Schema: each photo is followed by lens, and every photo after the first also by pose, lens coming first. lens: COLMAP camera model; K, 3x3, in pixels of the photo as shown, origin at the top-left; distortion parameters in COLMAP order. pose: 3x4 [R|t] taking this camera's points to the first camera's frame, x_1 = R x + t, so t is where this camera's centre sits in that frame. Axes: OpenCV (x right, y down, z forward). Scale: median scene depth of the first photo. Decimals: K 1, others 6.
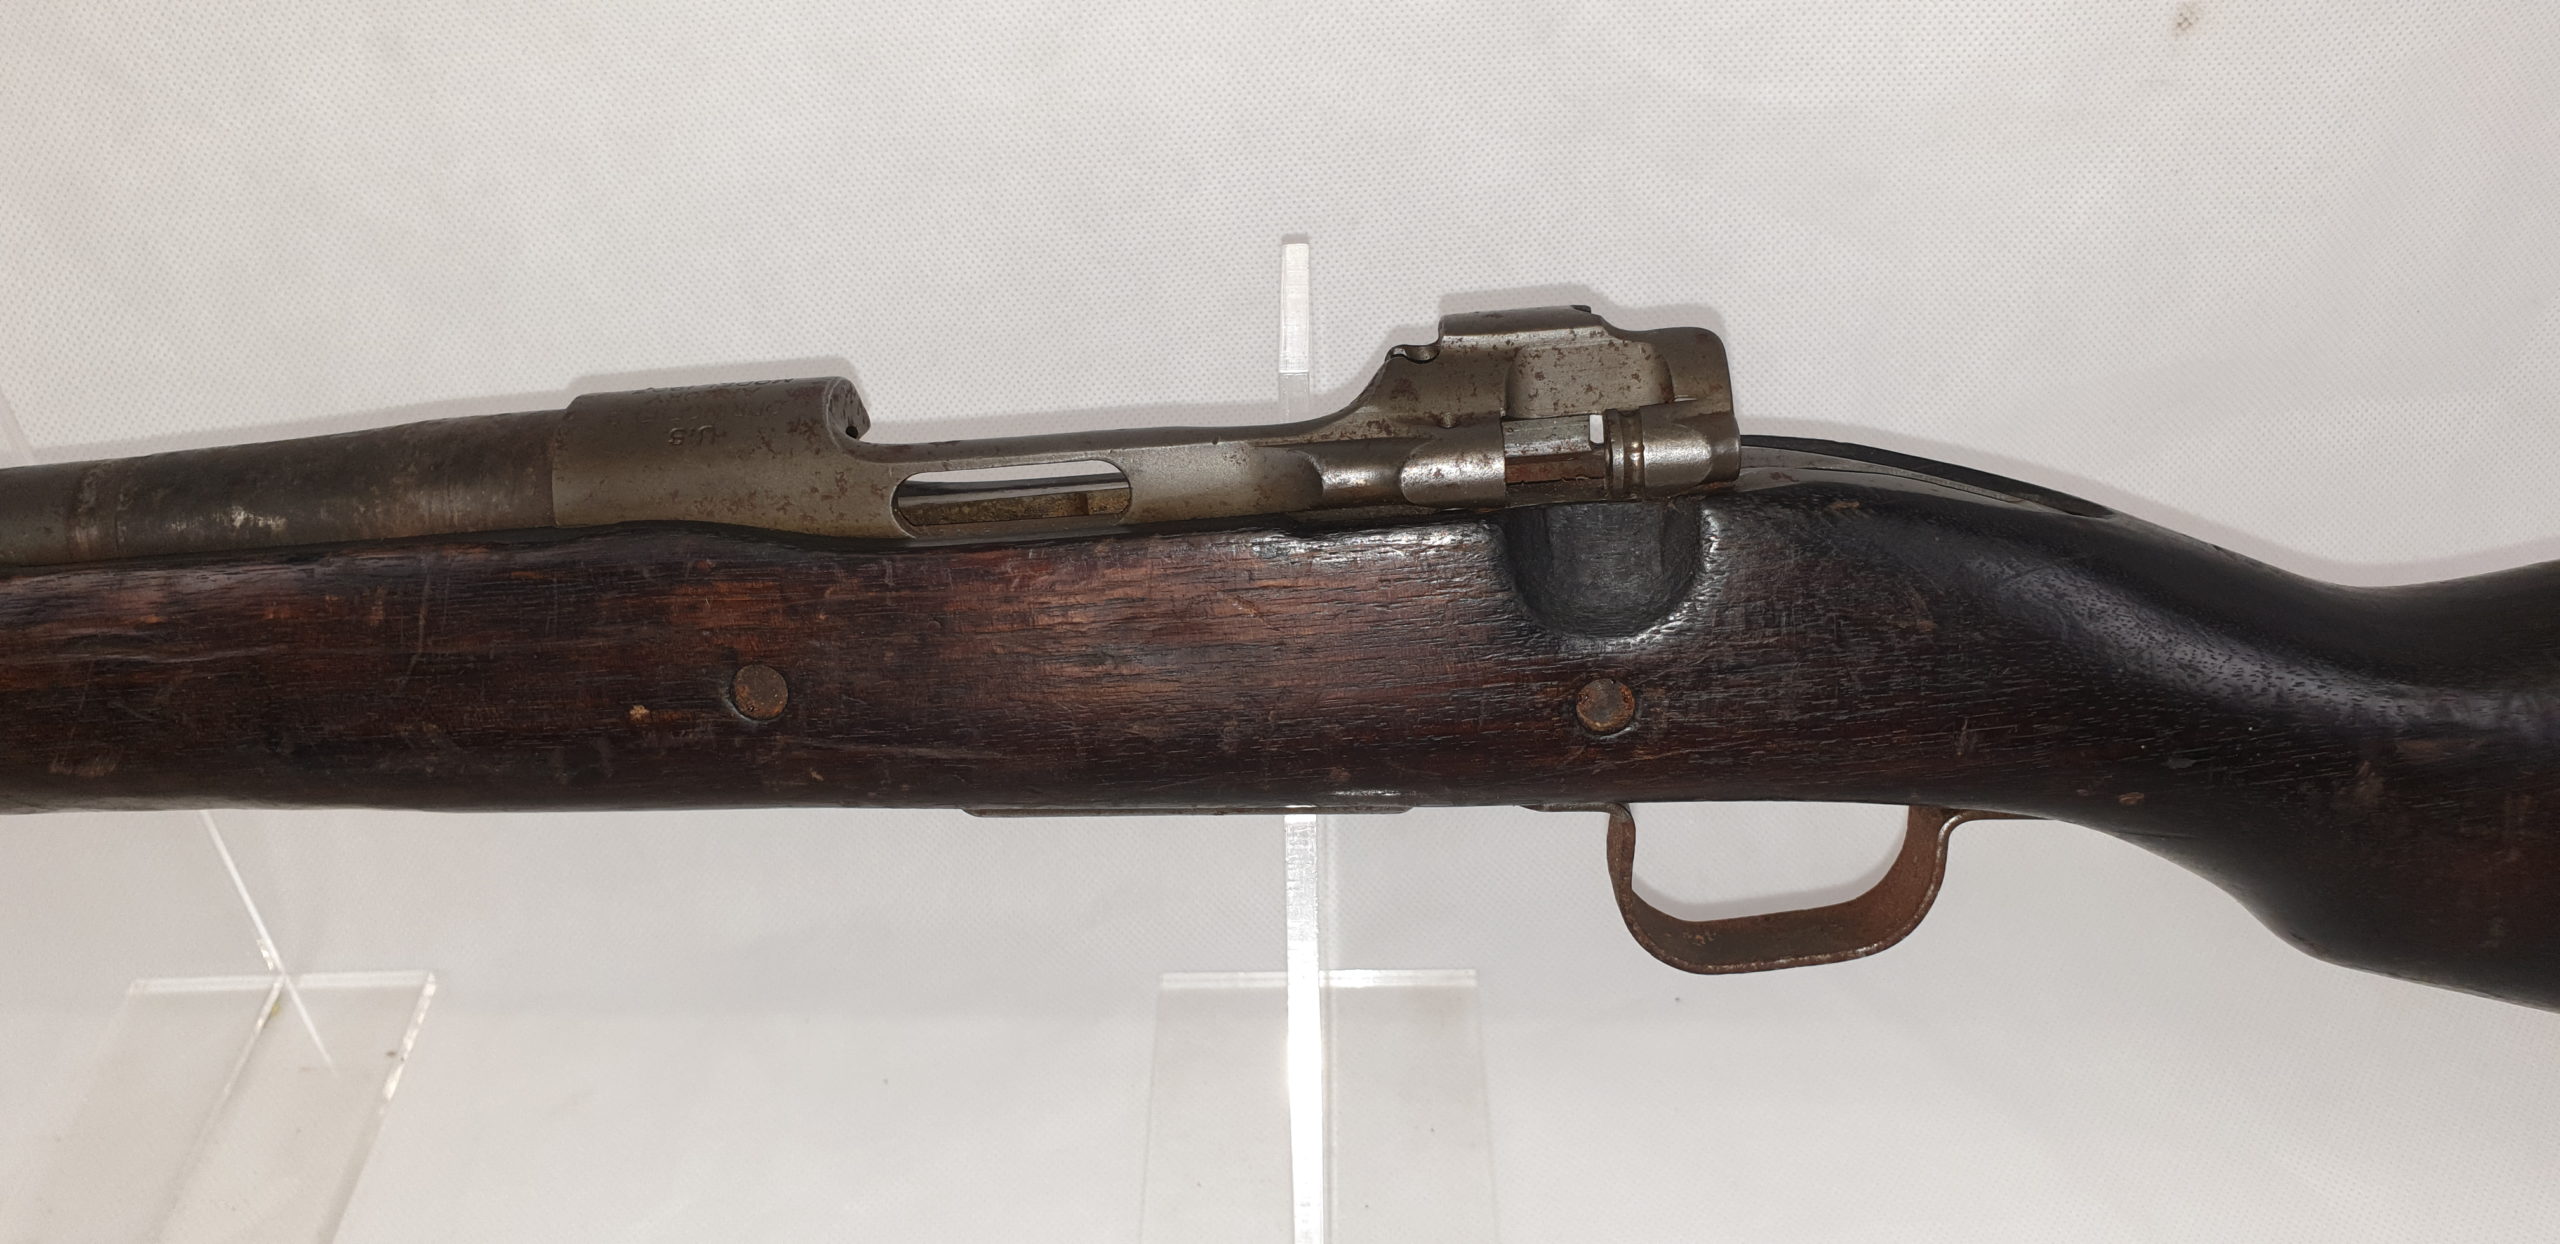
lens RADIAL K [[1817.8, 0, 1351.9], [0, 1817.8, 541.8], [0, 0, 1]] dist [0.003849, 0.002720]
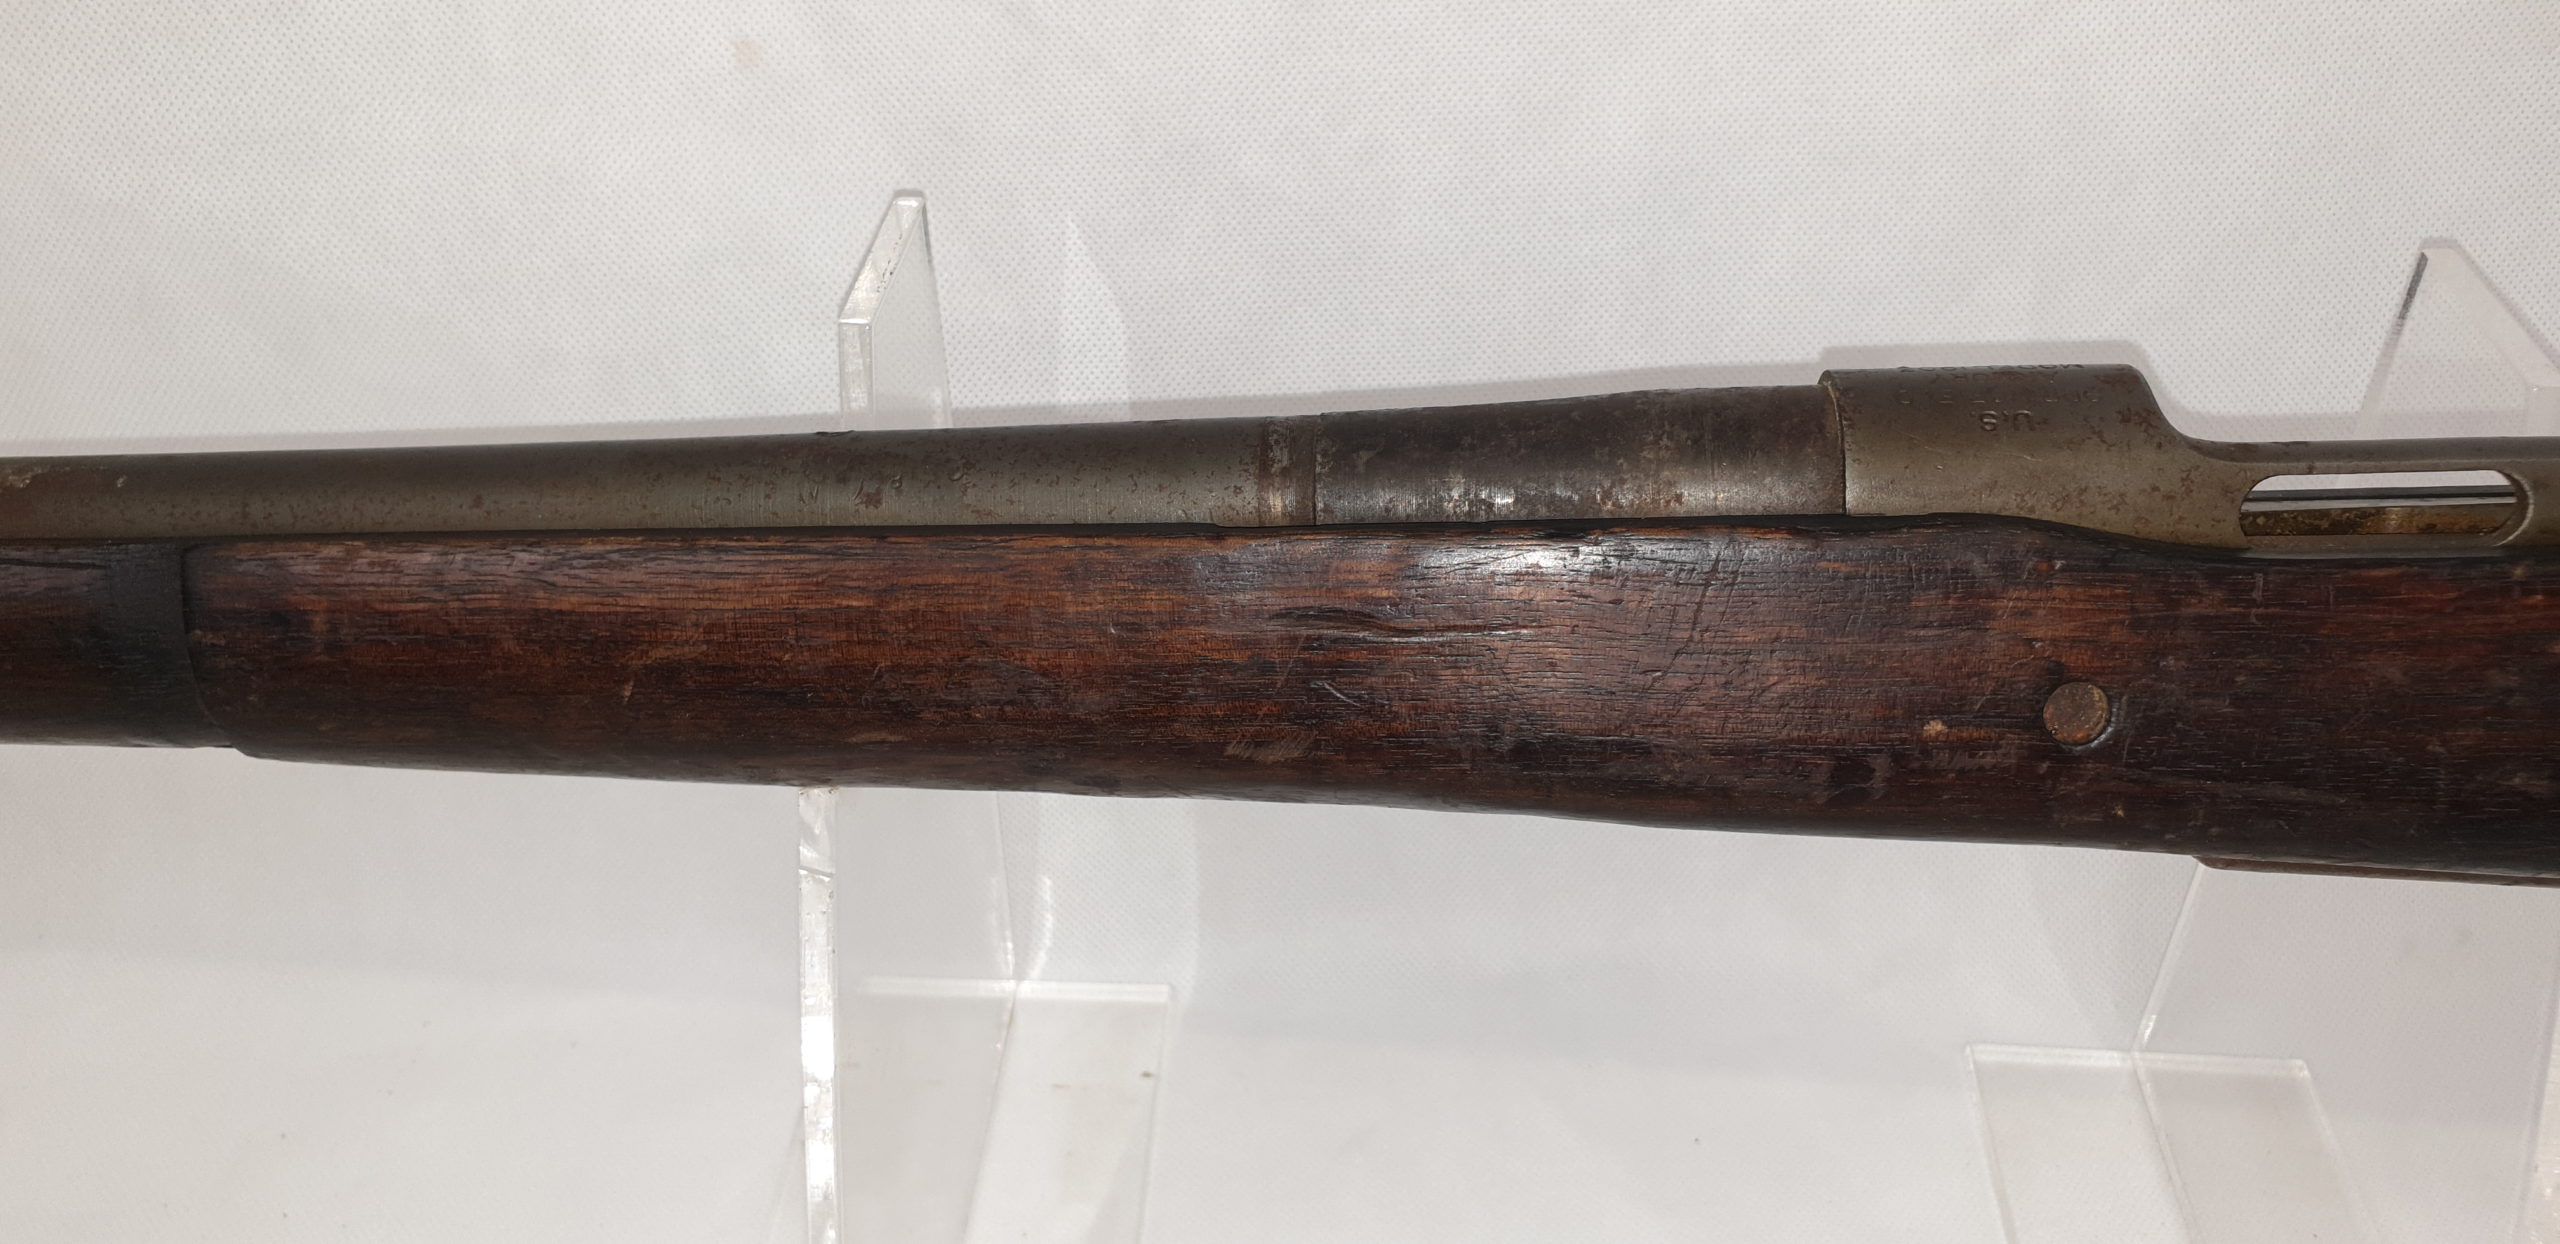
lens RADIAL K [[1817.8, 0, 1351.9], [0, 1817.8, 541.8], [0, 0, 1]] dist [0.003849, 0.002720]
pose [[0.997551, 0.054331, -0.044047, -0.637358], [-0.055487, 0.998135, -0.025461, 0.041112], [0.042582, 0.027843, 0.998705, 0.098245]]
